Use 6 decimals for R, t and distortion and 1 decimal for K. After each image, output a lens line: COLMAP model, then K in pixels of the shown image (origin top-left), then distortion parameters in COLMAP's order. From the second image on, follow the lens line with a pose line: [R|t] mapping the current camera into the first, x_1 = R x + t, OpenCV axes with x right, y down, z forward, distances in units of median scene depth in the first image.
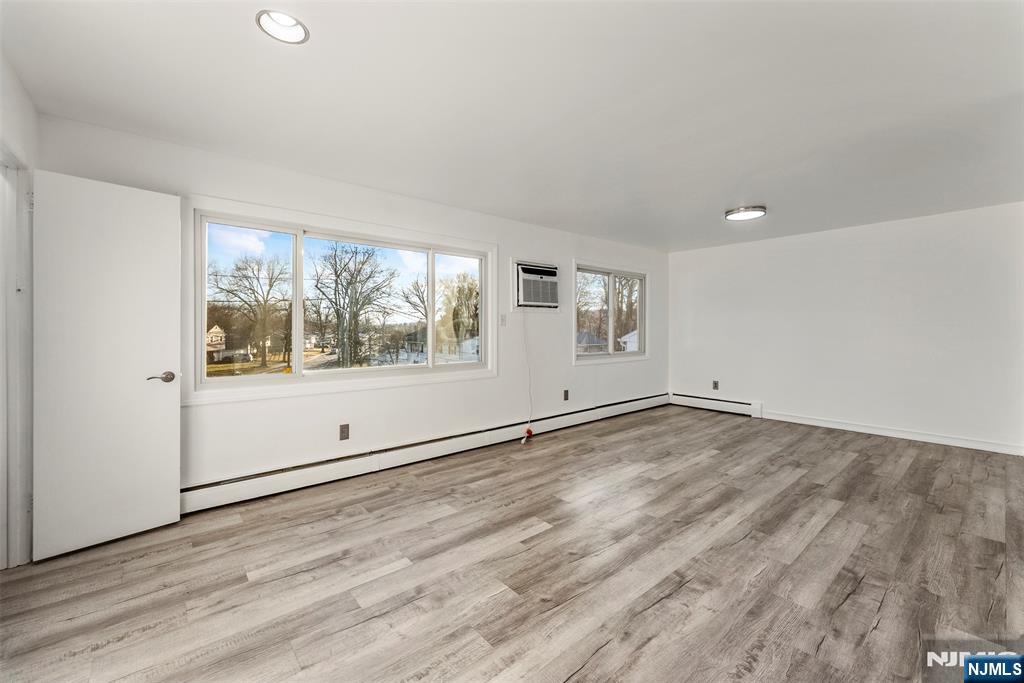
lens RADIAL K [[415.2, 0, 505.3], [0, 415.2, 337.3], [0, 0, 1]] dist [-0.003118, 0.000519]
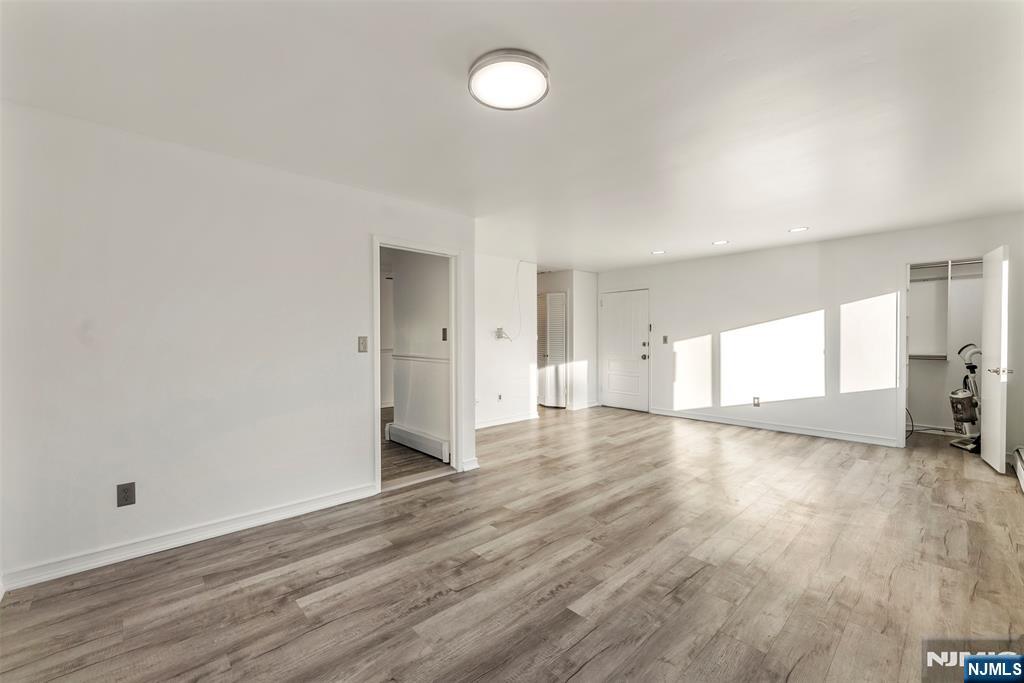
lens RADIAL K [[415.2, 0, 504.0], [0, 415.2, 342.2], [0, 0, 1]] dist [-0.003118, 0.000519]
pose [[-0.999178, 0.005144, -0.040201, 0.943821], [0.003886, 0.999502, 0.031301, -0.057983], [0.040342, 0.031119, -0.998701, 2.256672]]
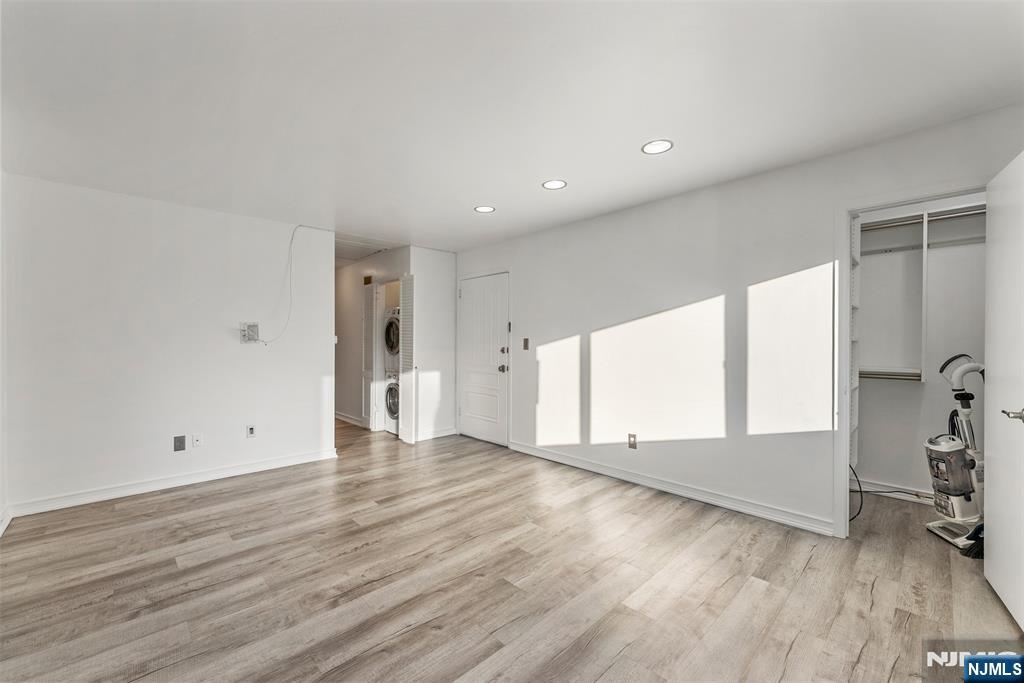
lens RADIAL K [[415.2, 0, 503.2], [0, 415.2, 342.3], [0, 0, 1]] dist [-0.003118, 0.000519]
pose [[-0.998141, -0.000940, -0.060947, 0.073831], [-0.002308, 0.999747, 0.022370, -0.036133], [0.060911, 0.022469, -0.997890, 1.523601]]
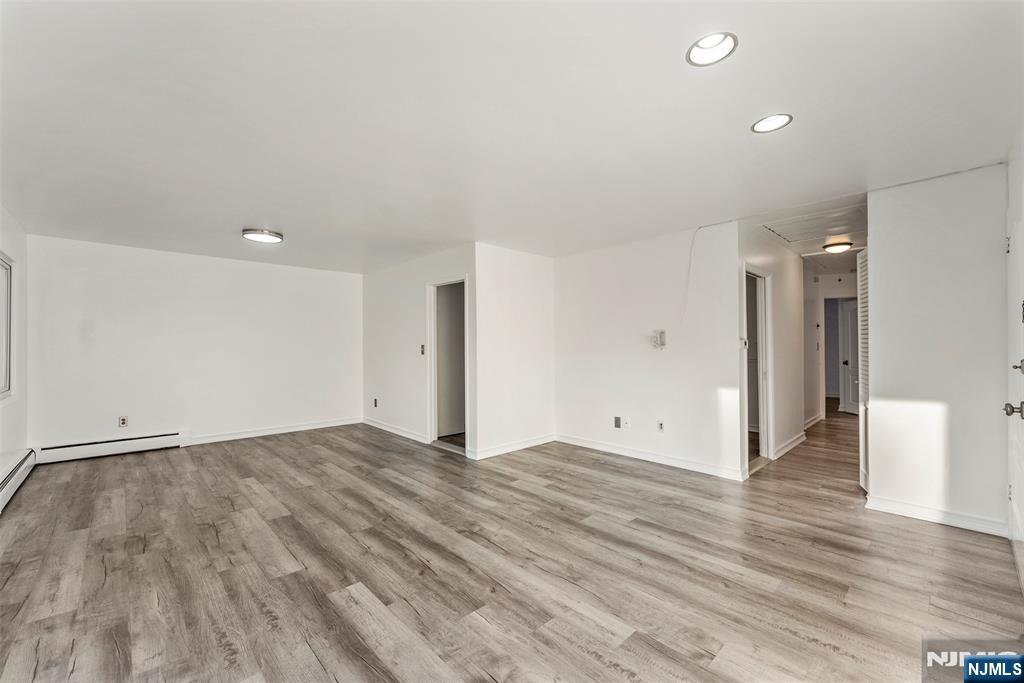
lens RADIAL K [[415.2, 0, 508.1], [0, 415.2, 357.0], [0, 0, 1]] dist [-0.003118, 0.000519]
pose [[-0.052598, -0.025470, 0.998291, -0.717397], [0.025036, 0.999327, 0.026816, -0.021279], [-0.998302, 0.026404, -0.051925, 0.705982]]
